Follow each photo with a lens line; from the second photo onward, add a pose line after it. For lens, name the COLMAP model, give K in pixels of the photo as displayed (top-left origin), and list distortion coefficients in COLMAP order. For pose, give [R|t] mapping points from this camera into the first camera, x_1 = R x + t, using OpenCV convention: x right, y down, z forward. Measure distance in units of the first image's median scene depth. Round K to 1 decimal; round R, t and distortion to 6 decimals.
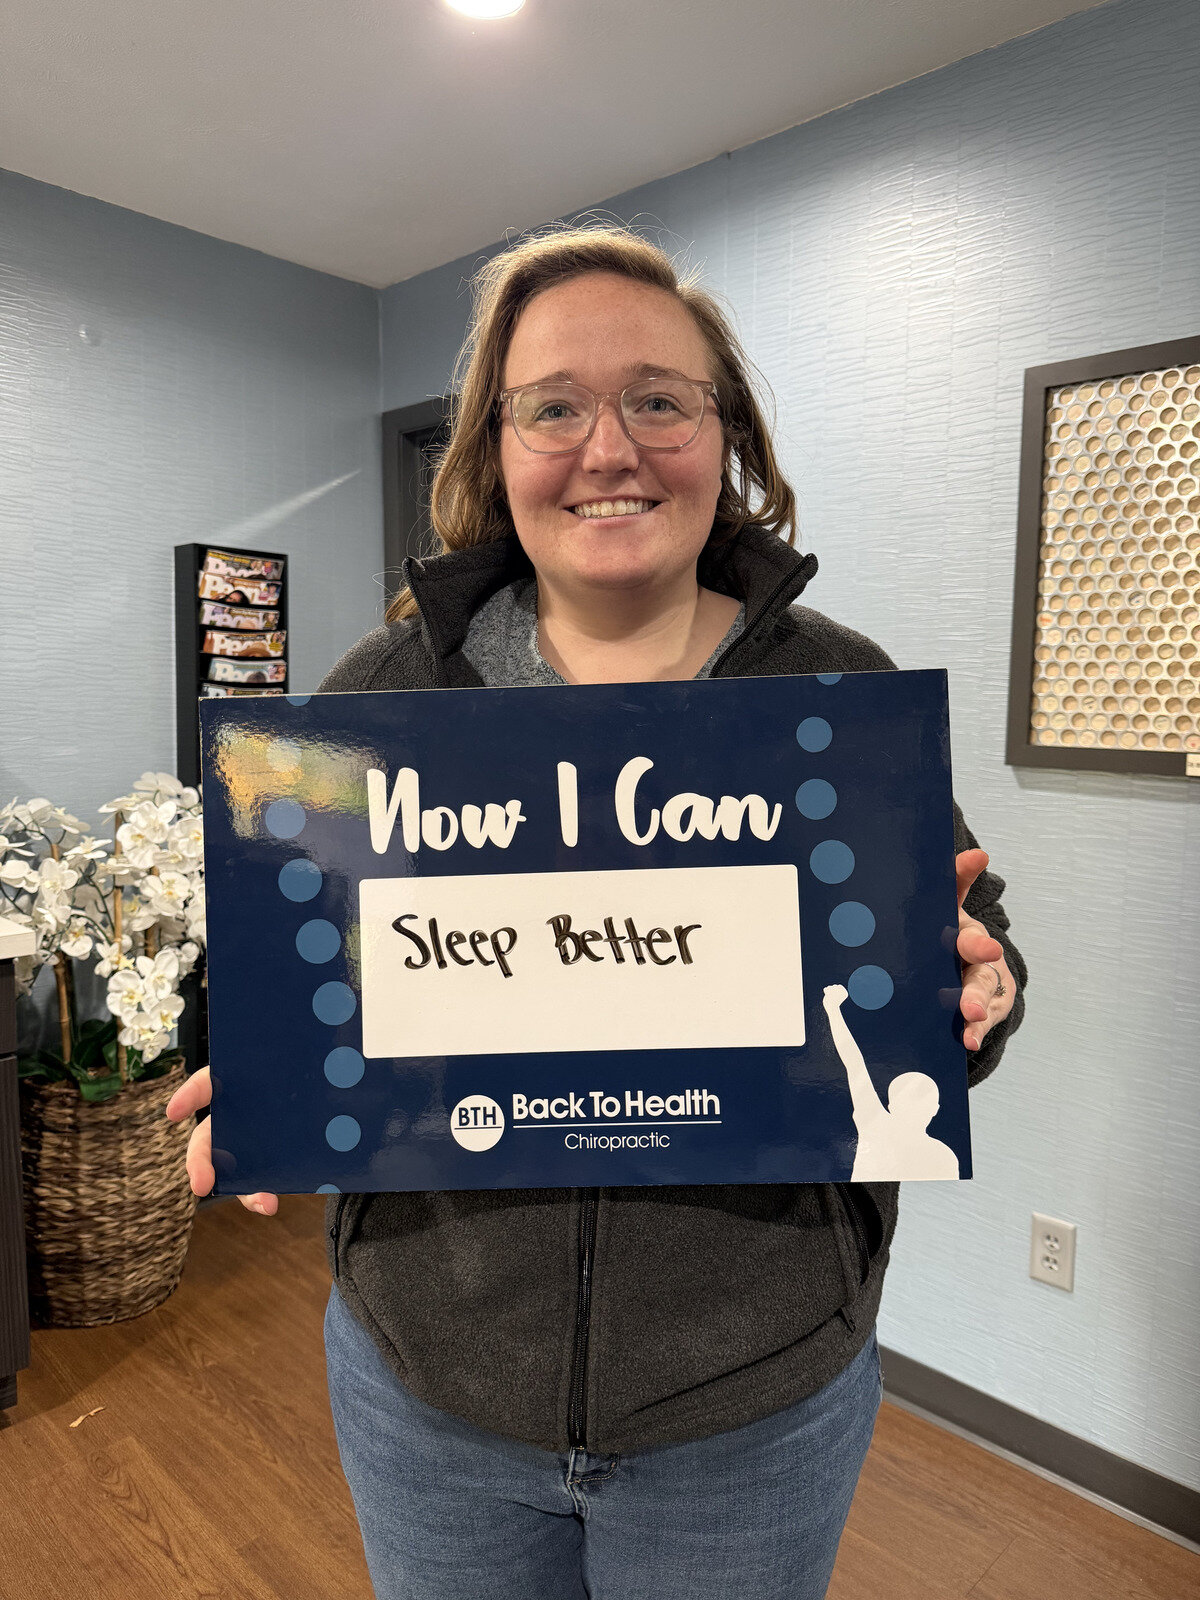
lens RADIAL K [[1124.2, 0, 578.9], [0, 1124.2, 802.9], [0, 0, 1]] dist [-0.007814, -0.016660]
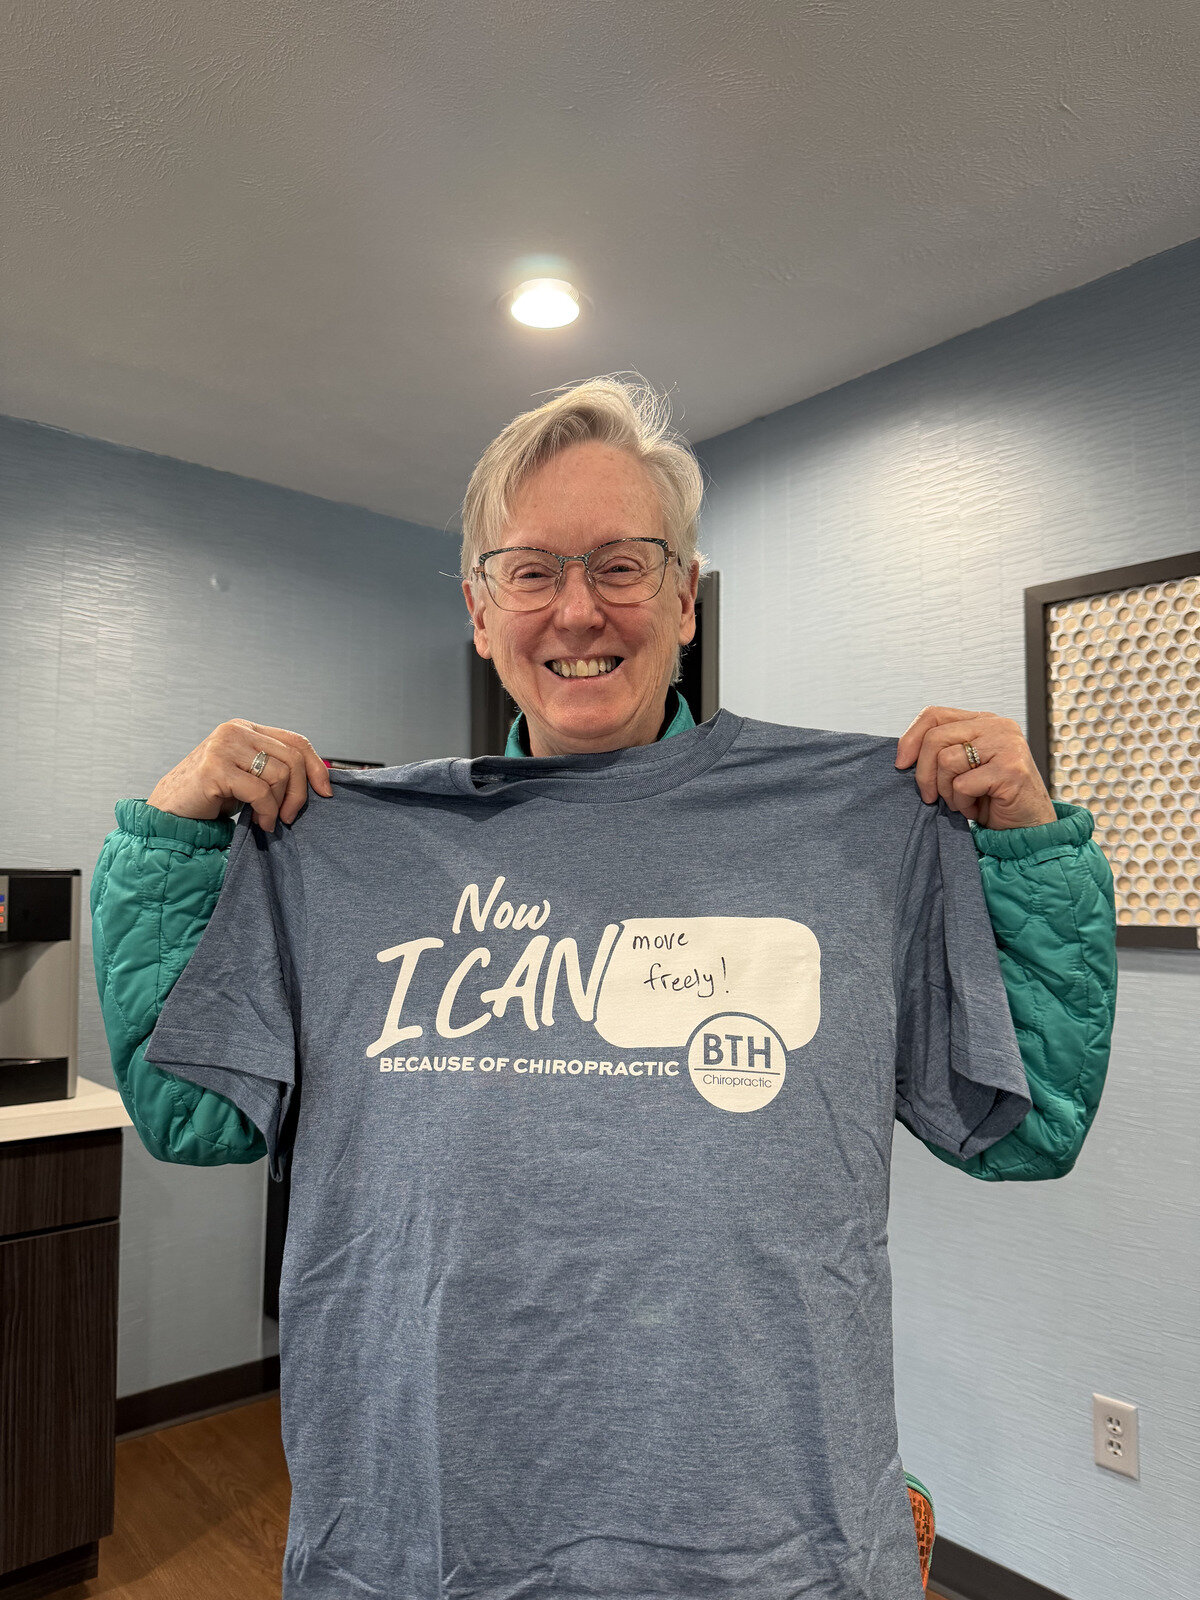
lens RADIAL K [[1124.2, 0, 586.5], [0, 1124.2, 808.8], [0, 0, 1]] dist [-0.007814, -0.016660]
pose [[0.996622, -0.017403, -0.080262, 0.046835], [0.003139, 0.984650, -0.174513, 0.026424], [0.082067, 0.173671, 0.981378, -0.106302]]
